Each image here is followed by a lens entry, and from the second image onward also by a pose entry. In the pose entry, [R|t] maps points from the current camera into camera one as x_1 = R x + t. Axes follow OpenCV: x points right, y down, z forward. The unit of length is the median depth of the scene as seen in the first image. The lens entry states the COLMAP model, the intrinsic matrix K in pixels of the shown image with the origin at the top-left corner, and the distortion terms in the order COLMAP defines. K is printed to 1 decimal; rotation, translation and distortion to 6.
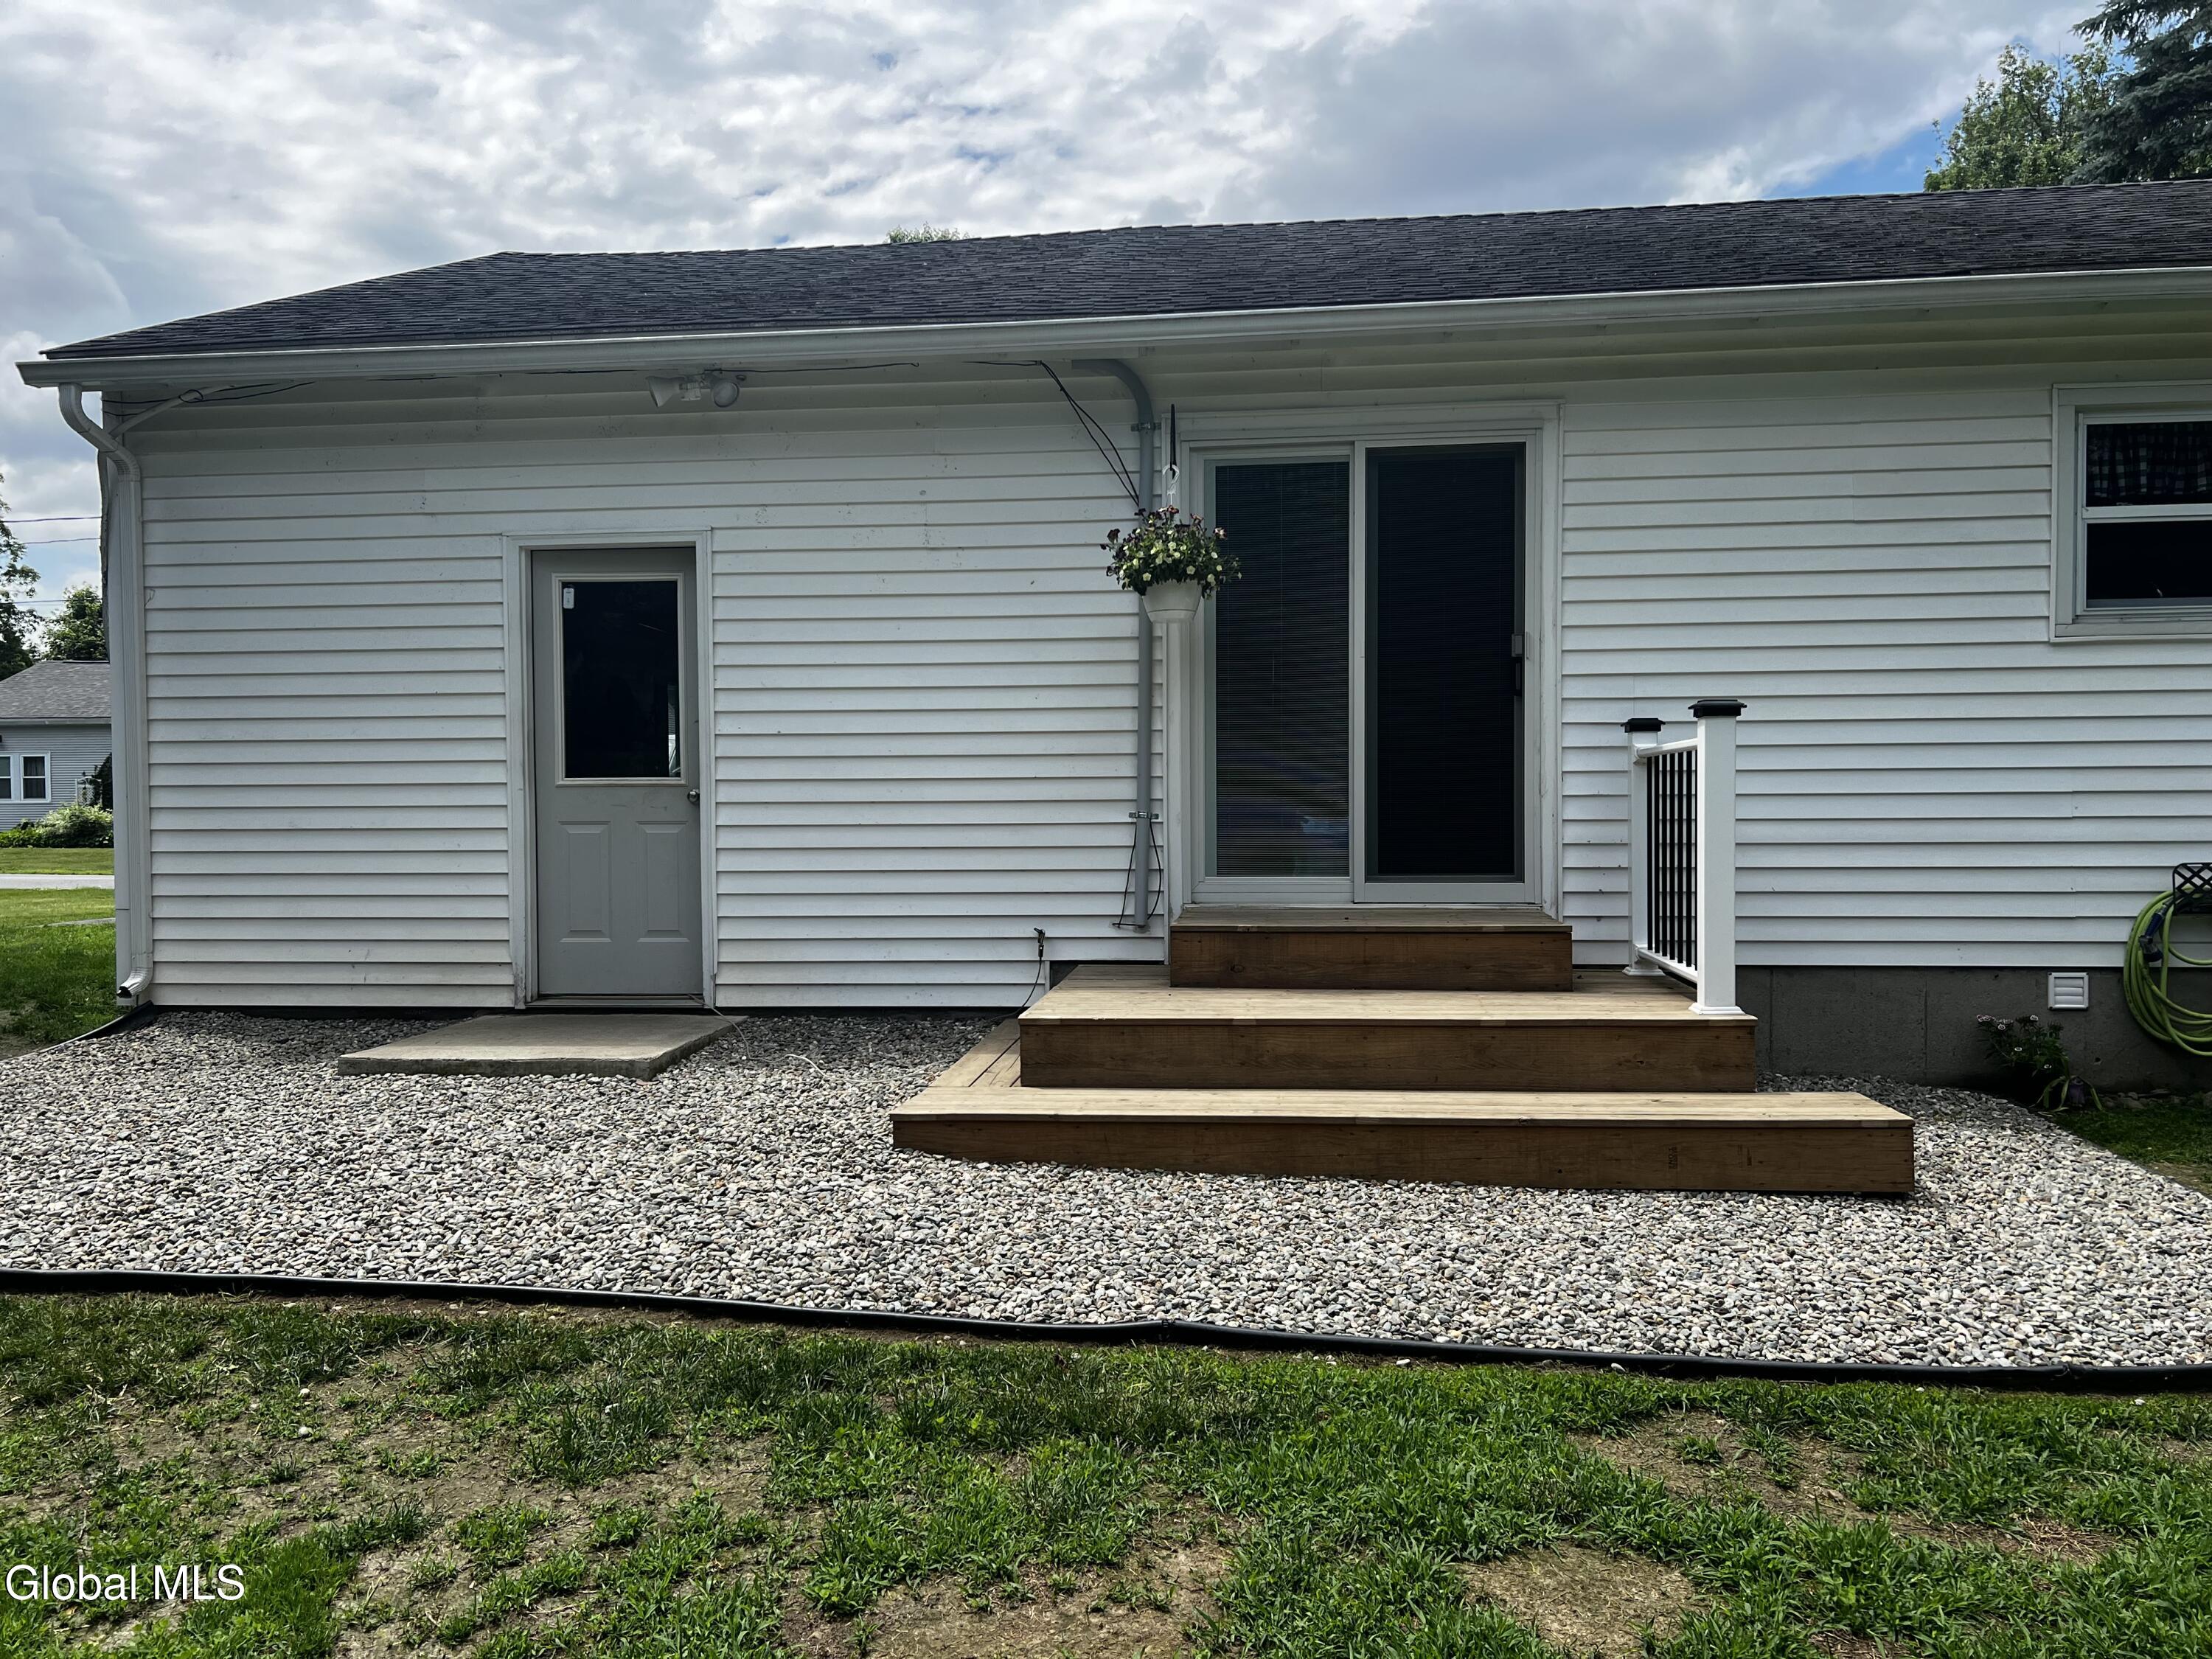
lens RADIAL K [[1644.4, 0, 1106.0], [0, 1644.4, 829.5], [0, 0, 1]] dist [0.072406, -0.006661]
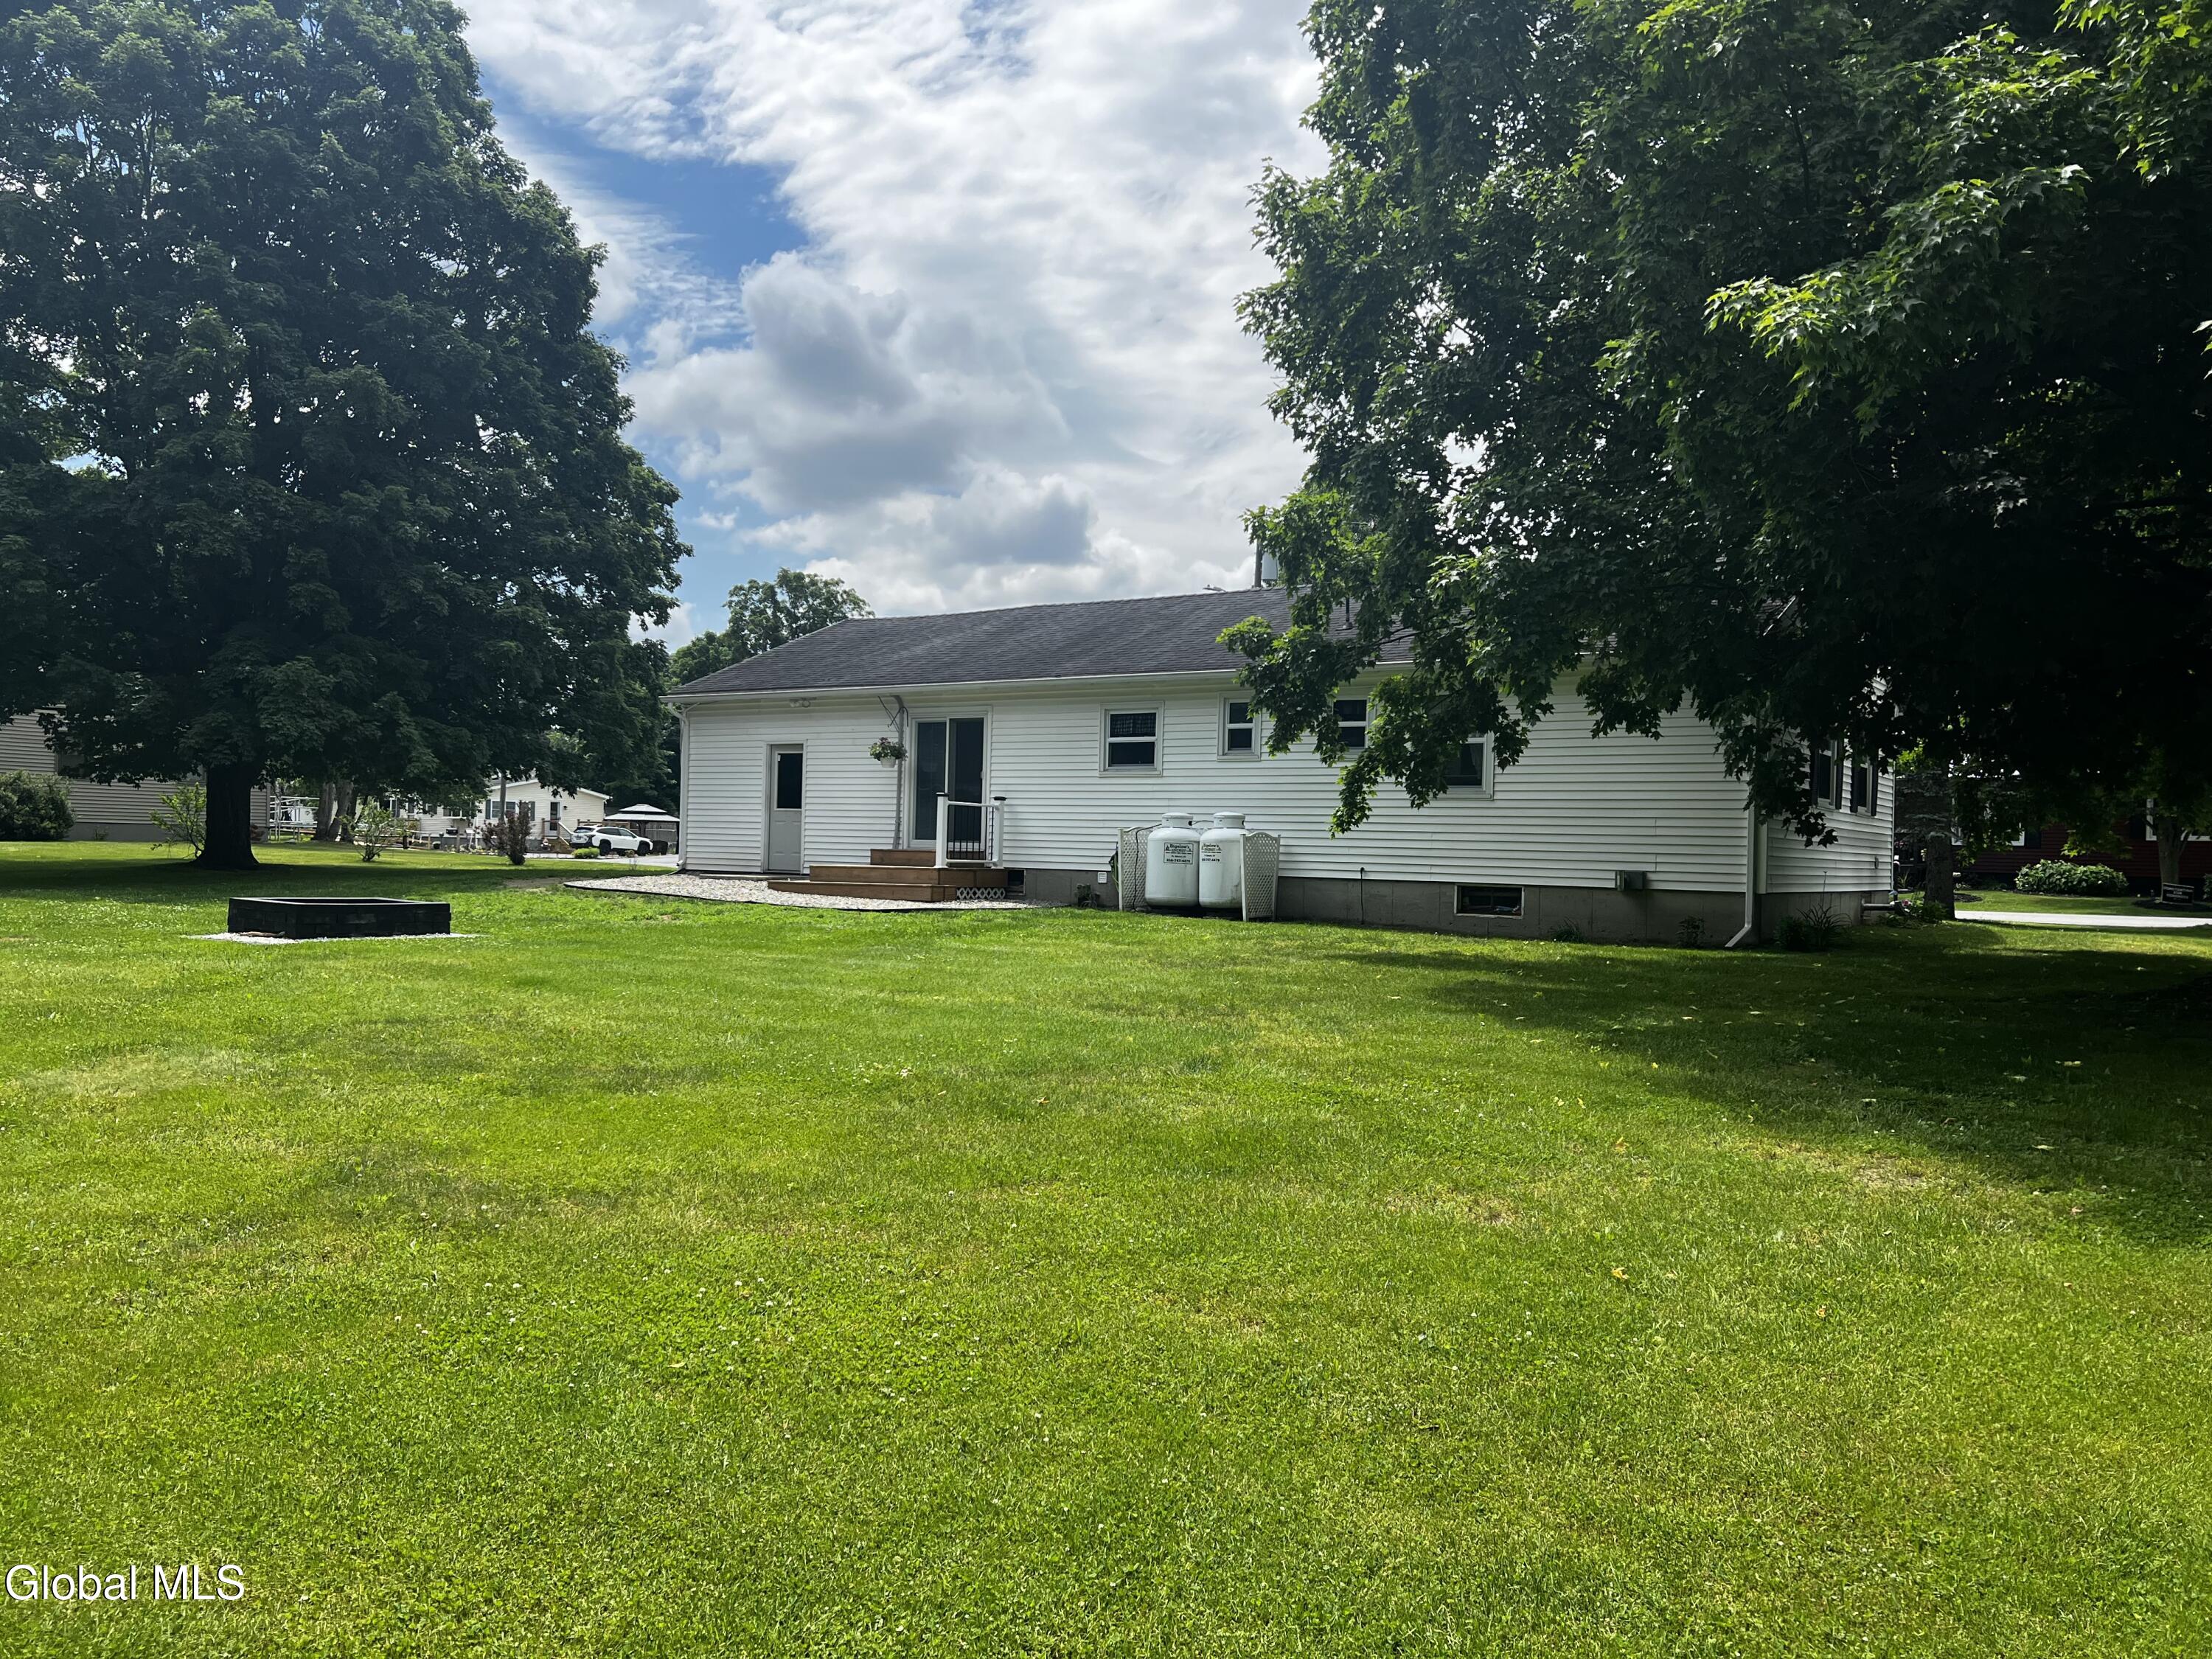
lens RADIAL K [[1644.4, 0, 1106.0], [0, 1644.4, 829.5], [0, 0, 1]] dist [0.072406, -0.006661]
pose [[0.881578, 0.025921, -0.471326, 2.051261], [-0.044617, 0.998597, -0.028533, 0.087338], [0.469925, 0.046183, 0.881497, -1.861023]]
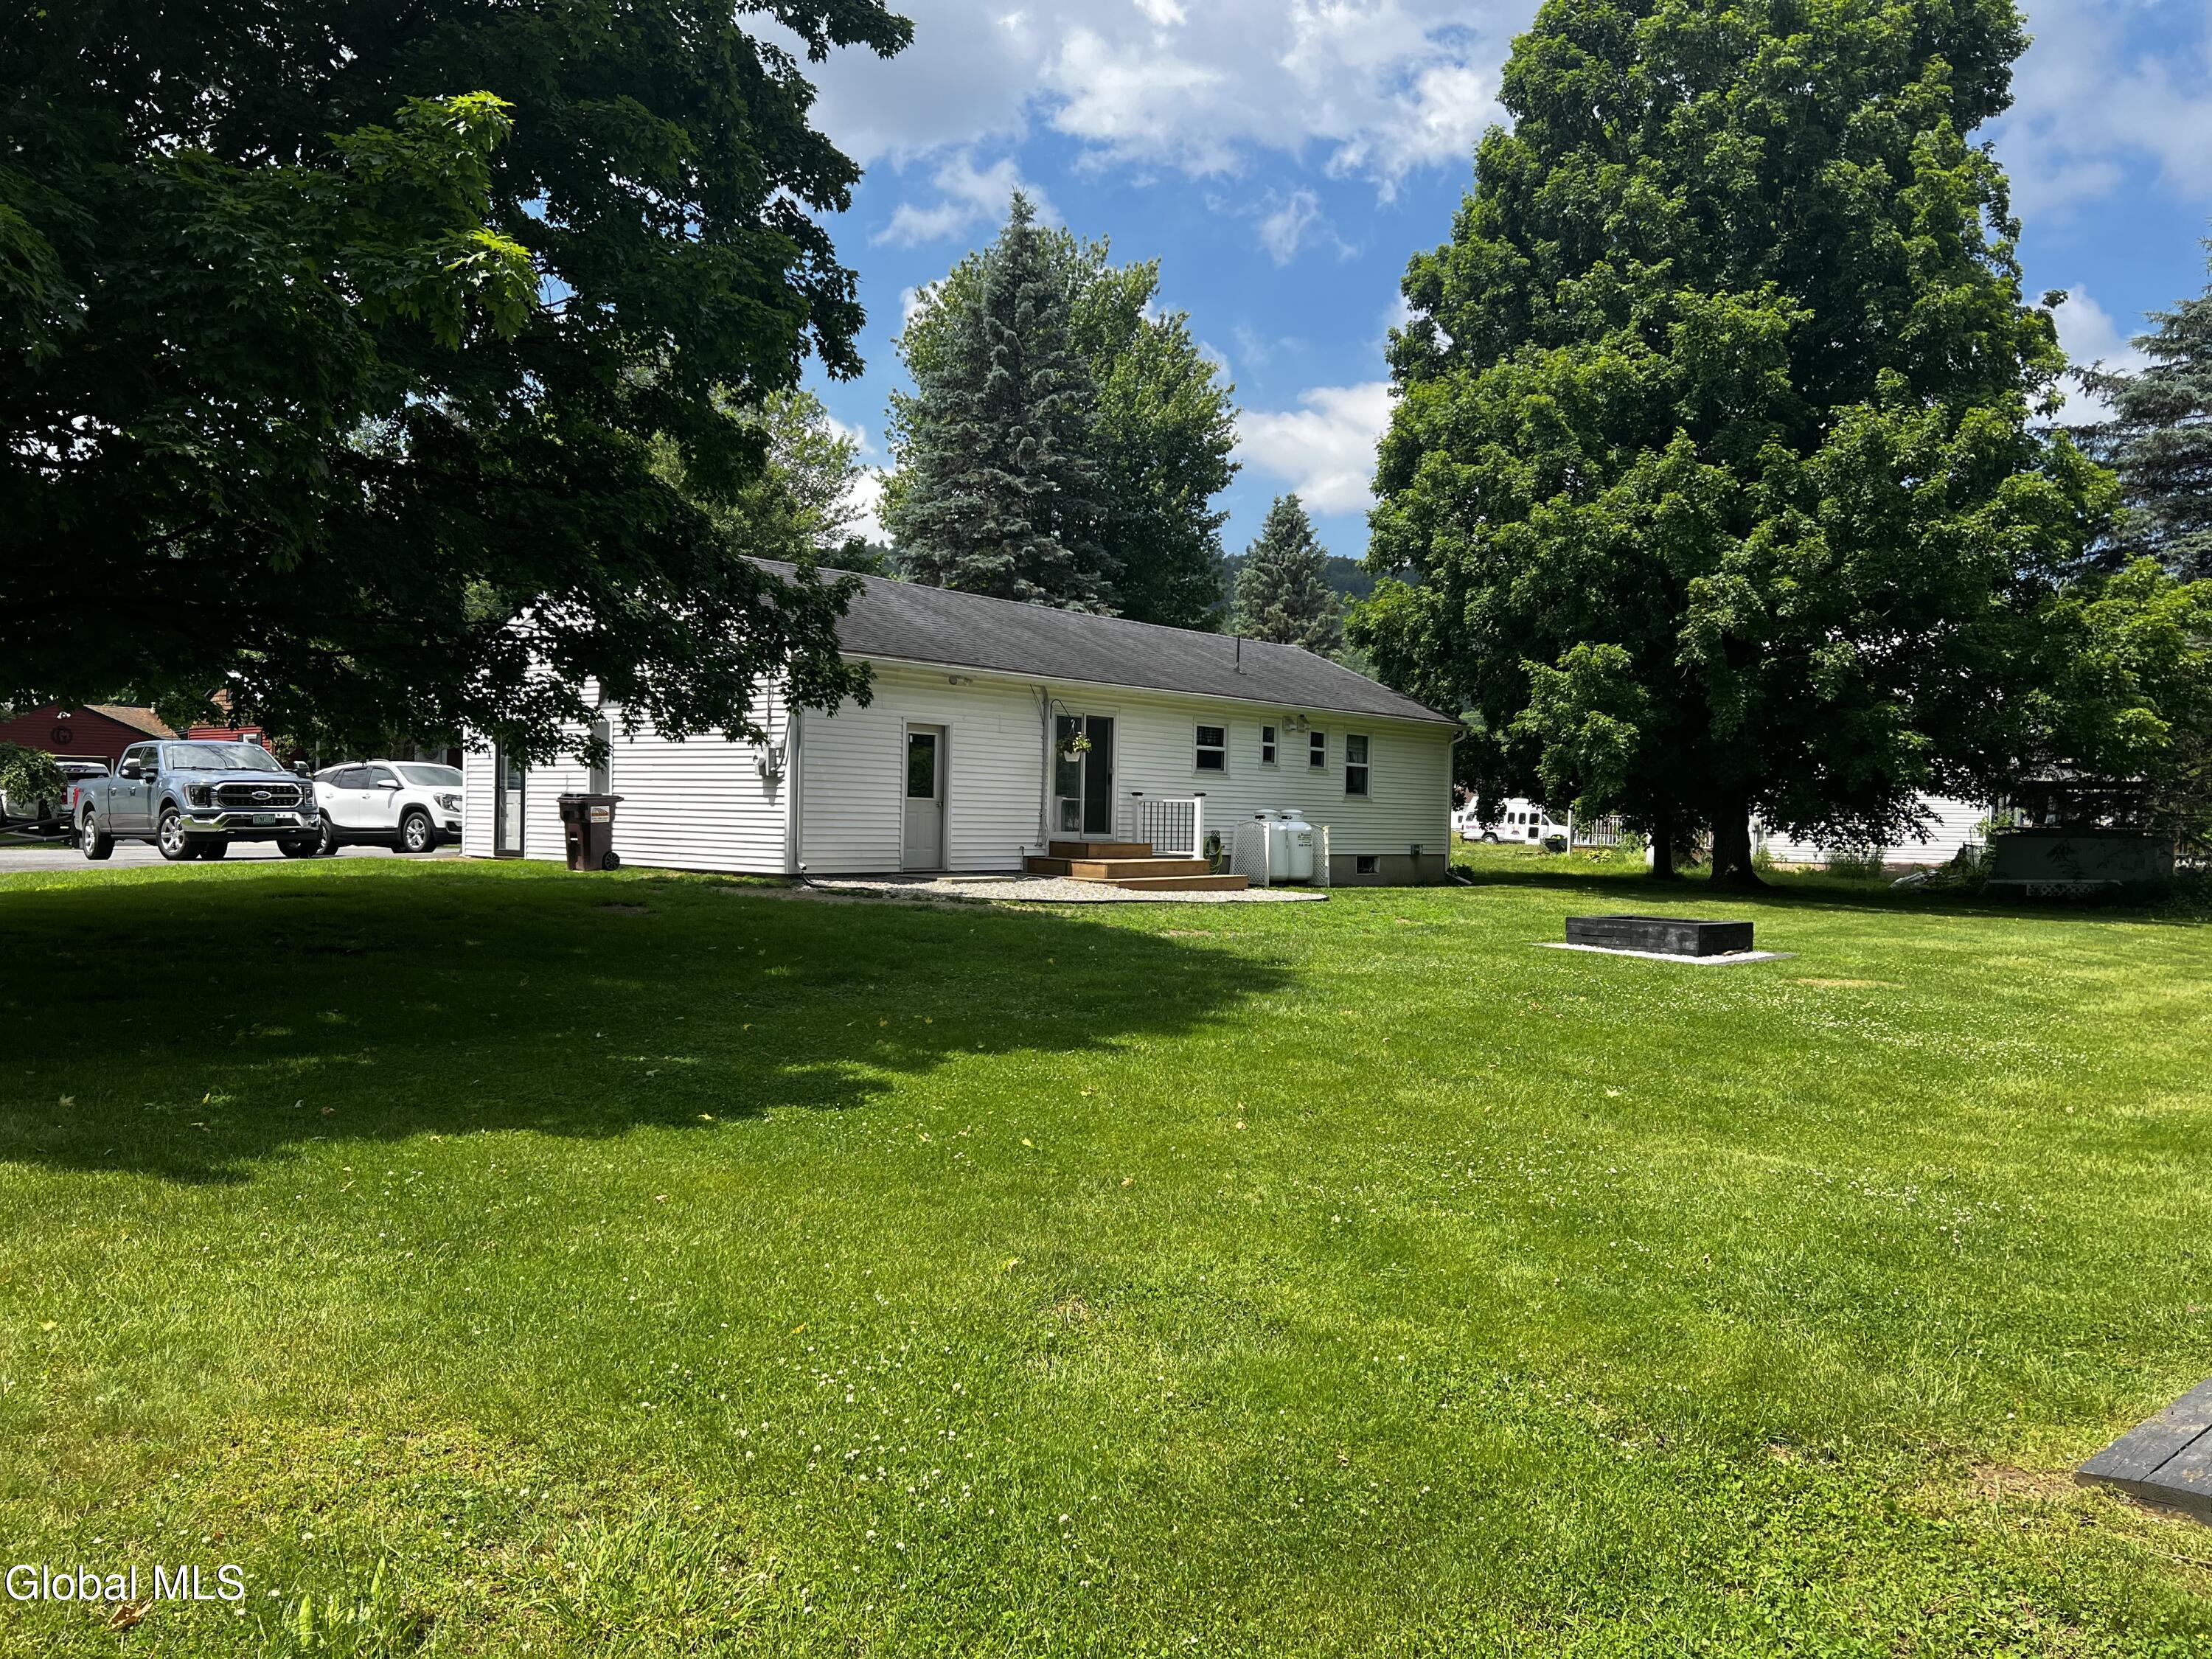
lens RADIAL K [[1644.4, 0, 1106.0], [0, 1644.4, 829.5], [0, 0, 1]] dist [0.072406, -0.006661]
pose [[0.577170, 0.018178, 0.816422, -2.746464], [-0.004221, 0.999805, -0.019277, 0.092874], [-0.816613, 0.007680, 0.577134, -1.125850]]
